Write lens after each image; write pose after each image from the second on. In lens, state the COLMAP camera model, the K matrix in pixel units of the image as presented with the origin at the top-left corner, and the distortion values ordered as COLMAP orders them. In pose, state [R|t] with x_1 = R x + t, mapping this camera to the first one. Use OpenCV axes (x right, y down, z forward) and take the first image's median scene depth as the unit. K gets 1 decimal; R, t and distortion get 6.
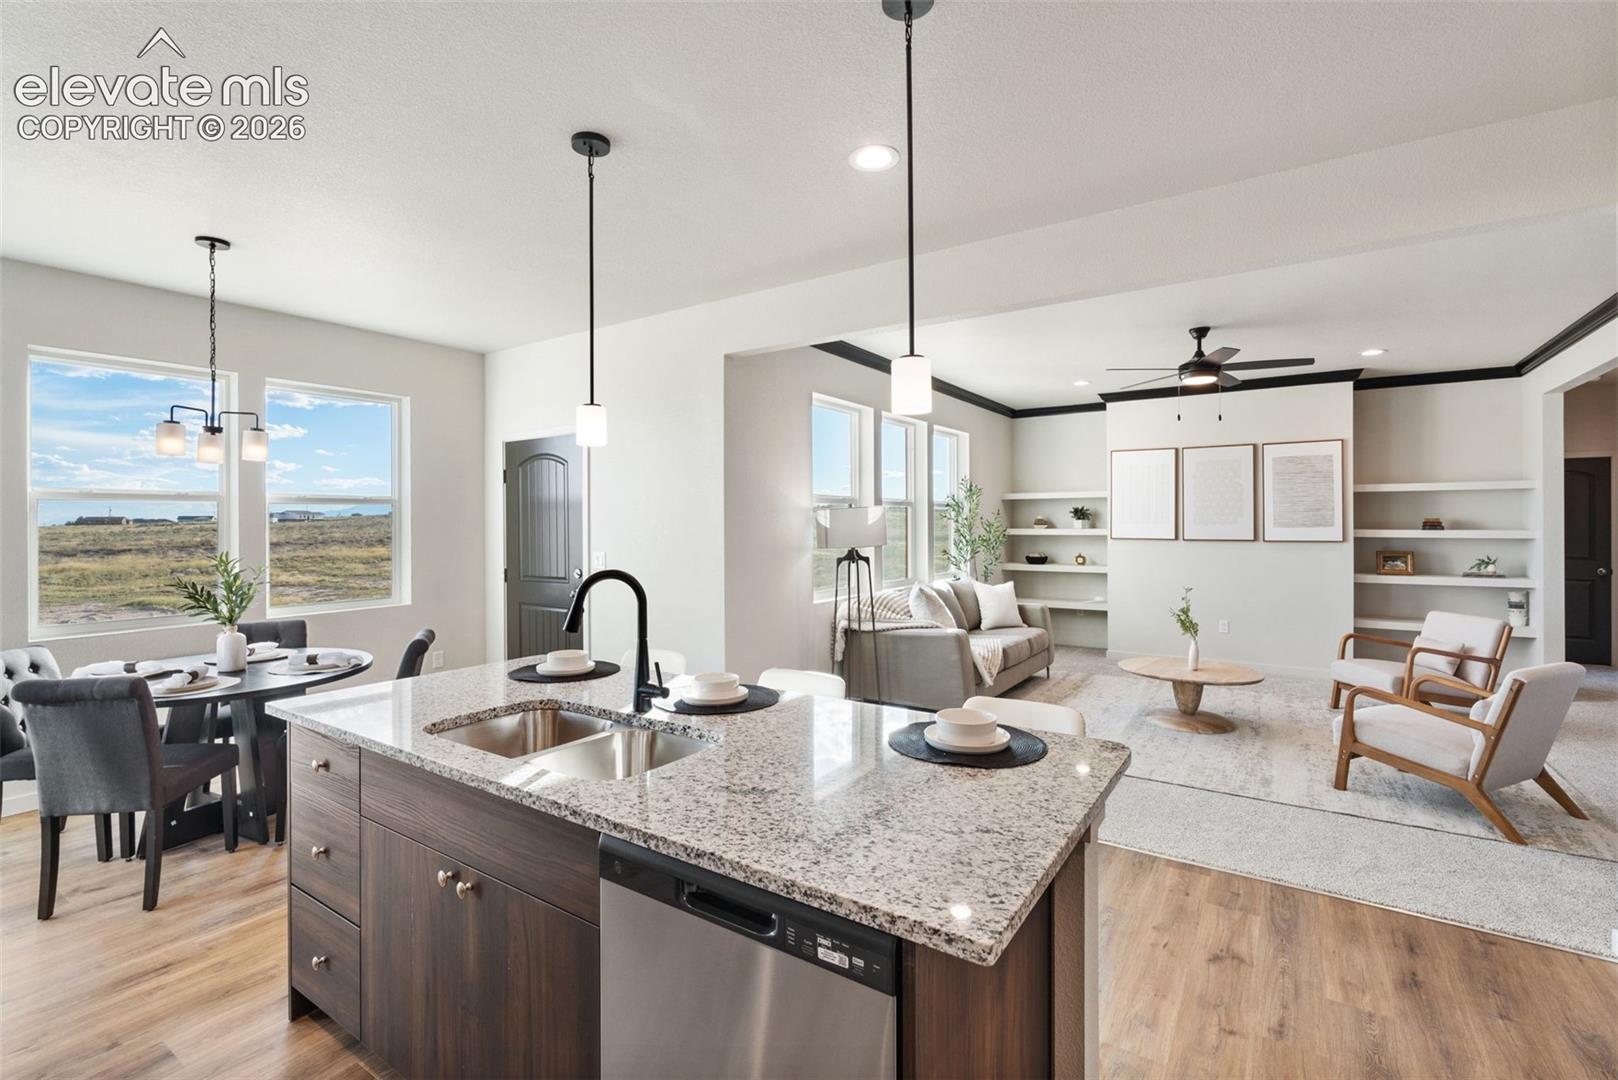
lens RADIAL K [[727.6, 0, 805.0], [0, 727.6, 524.6], [0, 0, 1]] dist [-0.001617, -0.000438]
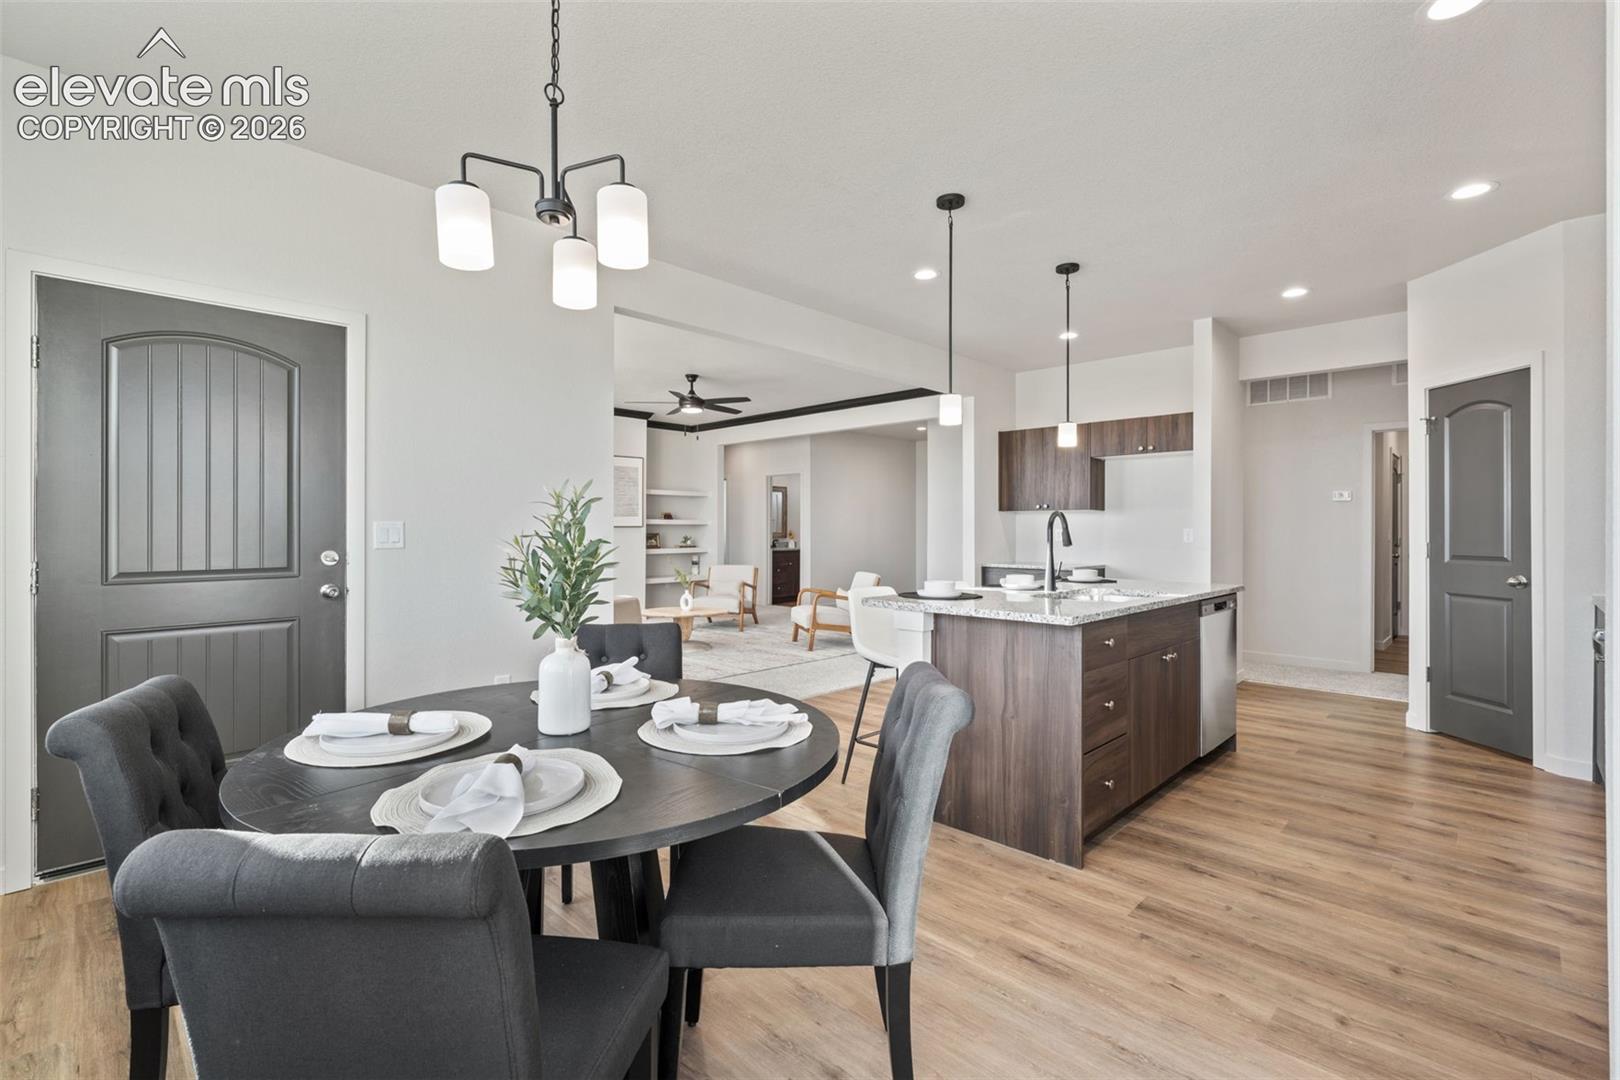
lens RADIAL K [[721.8, 0, 799.0], [0, 721.8, 534.7], [0, 0, 1]] dist [-0.002187, 0.000036]
pose [[0.183654, -0.001916, 0.982989, -0.812619], [-0.000602, 0.999998, 0.002062, 0.045460], [-0.982991, -0.000970, 0.183652, 0.509370]]
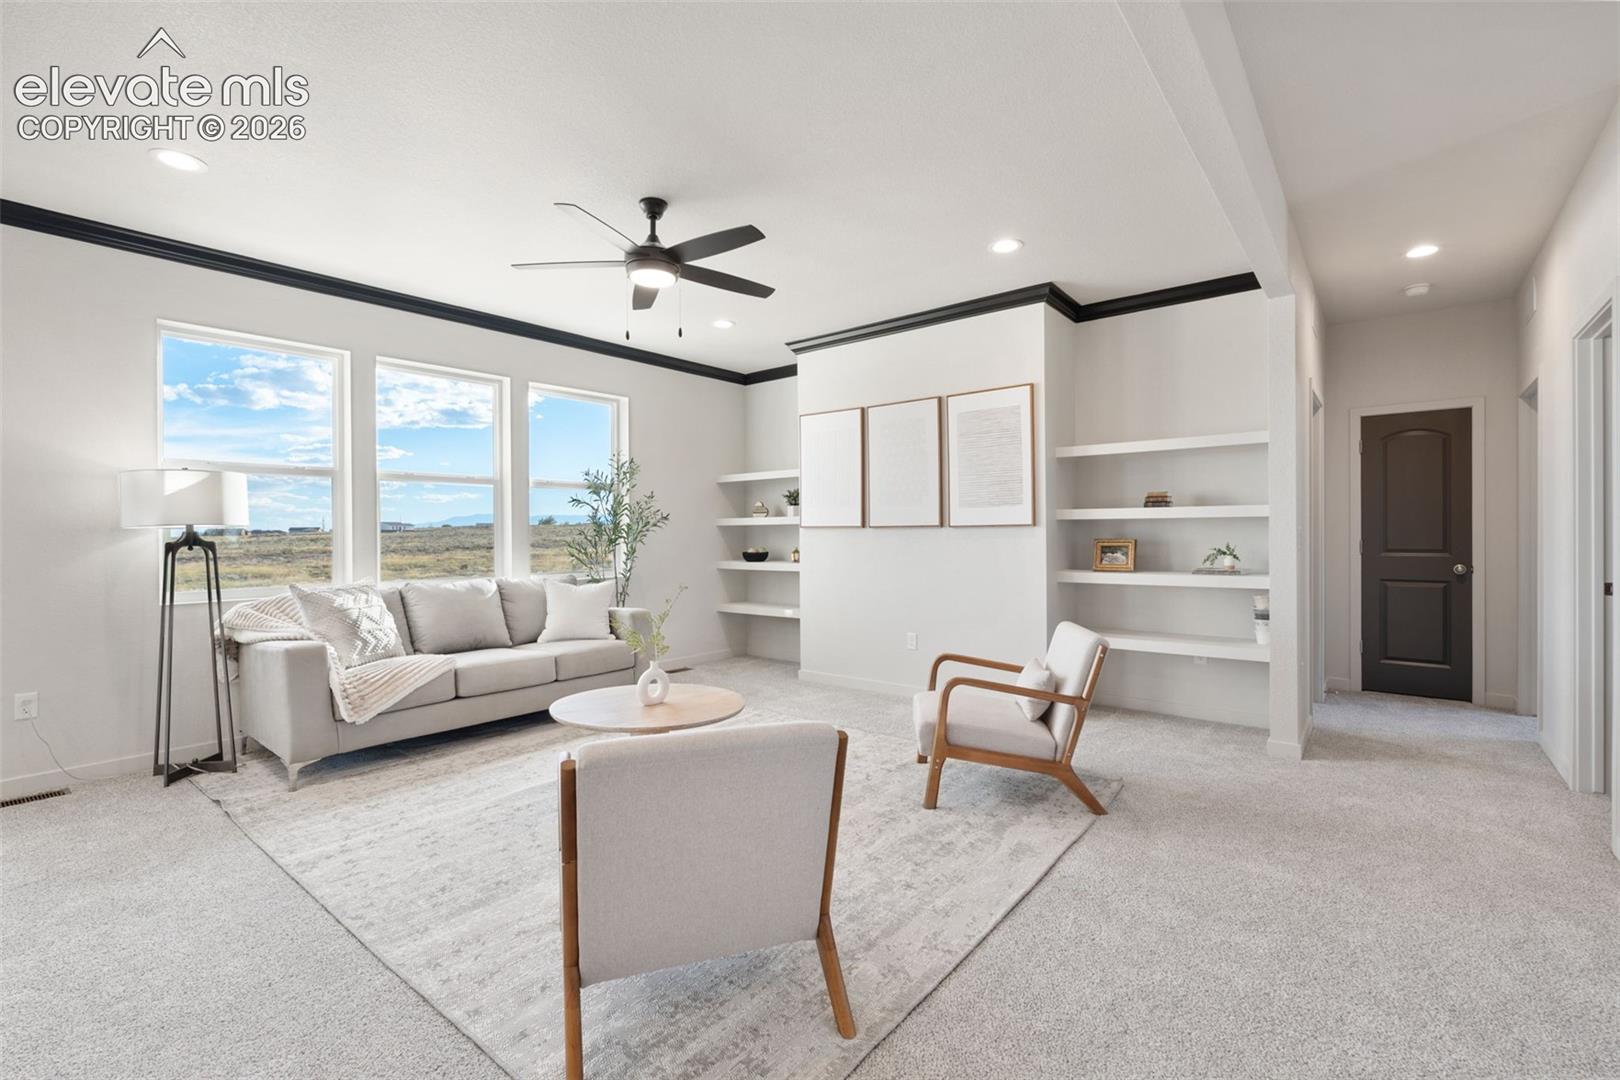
lens RADIAL K [[721.8, 0, 799.0], [0, 721.8, 534.7], [0, 0, 1]] dist [-0.002187, 0.000036]
pose [[0.995467, -0.003685, -0.095039, 0.712191], [0.003861, 0.999991, 0.001671, 0.037631], [0.095032, -0.002031, 0.995472, 0.327515]]
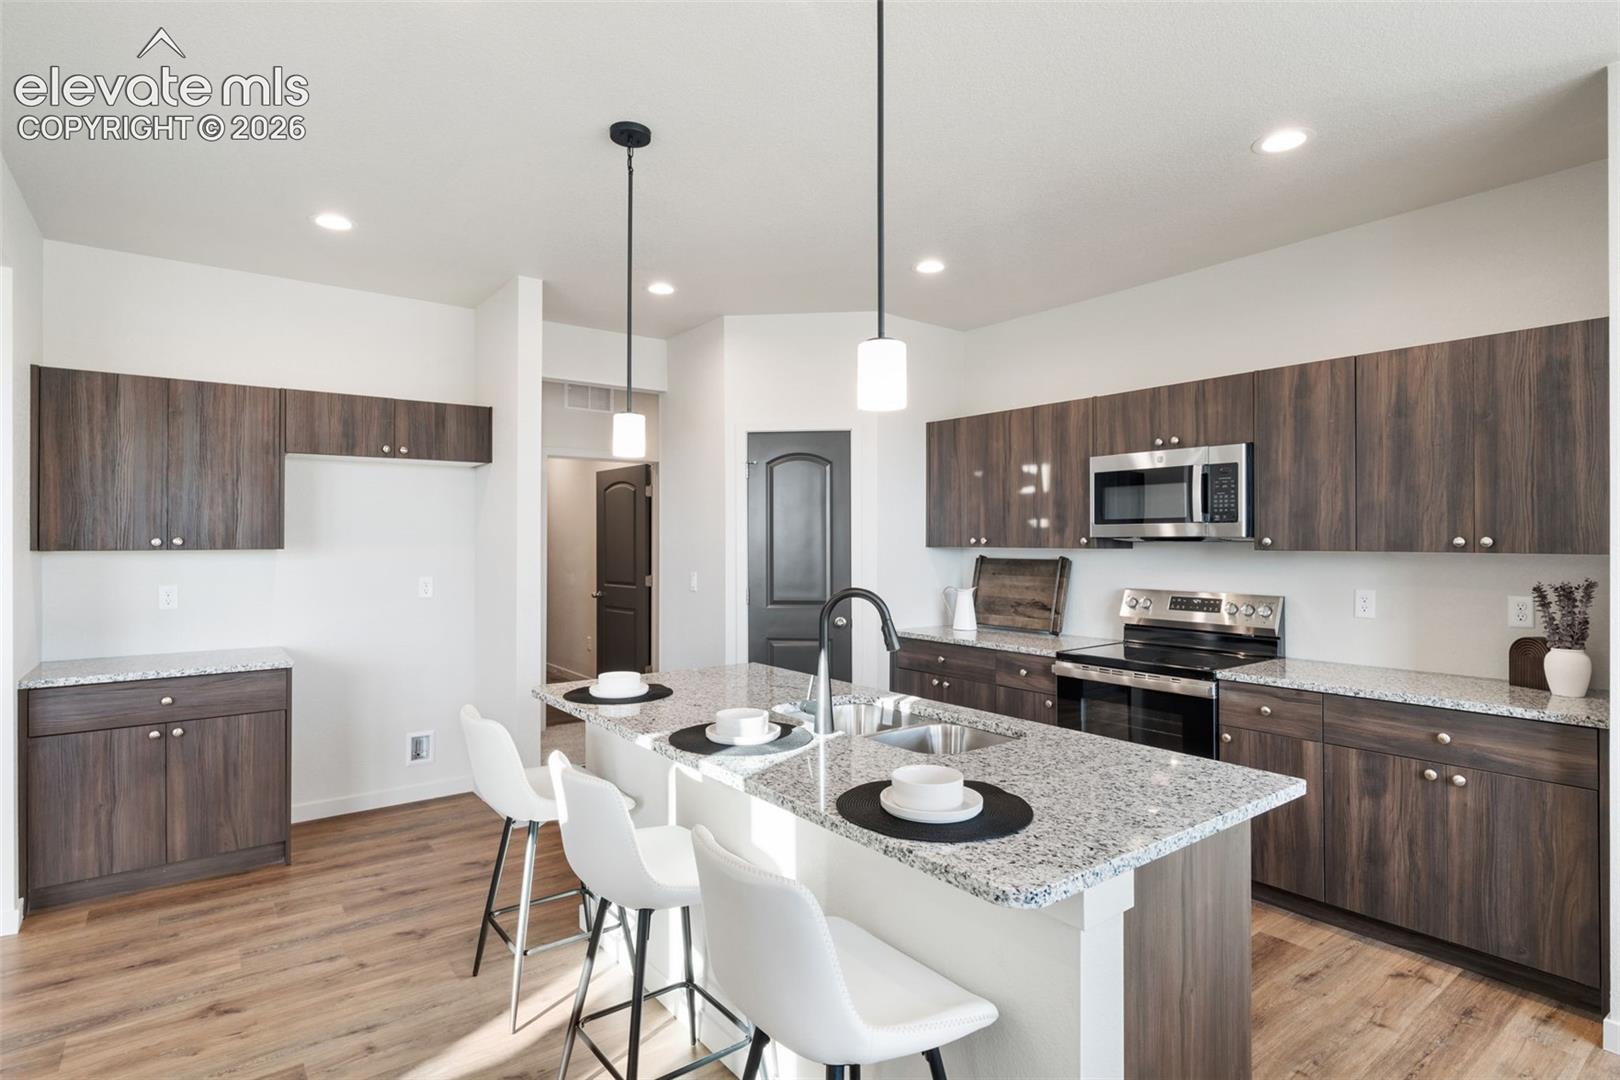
lens RADIAL K [[840.4, 0, 807.0], [0, 840.4, 529.3], [0, 0, 1]] dist [0.004663, 0.000864]
pose [[-0.948147, 0.008834, 0.317708, -0.224508], [0.006627, 0.999946, -0.008026, -0.003048], [-0.317762, -0.005504, -0.948155, 0.828959]]
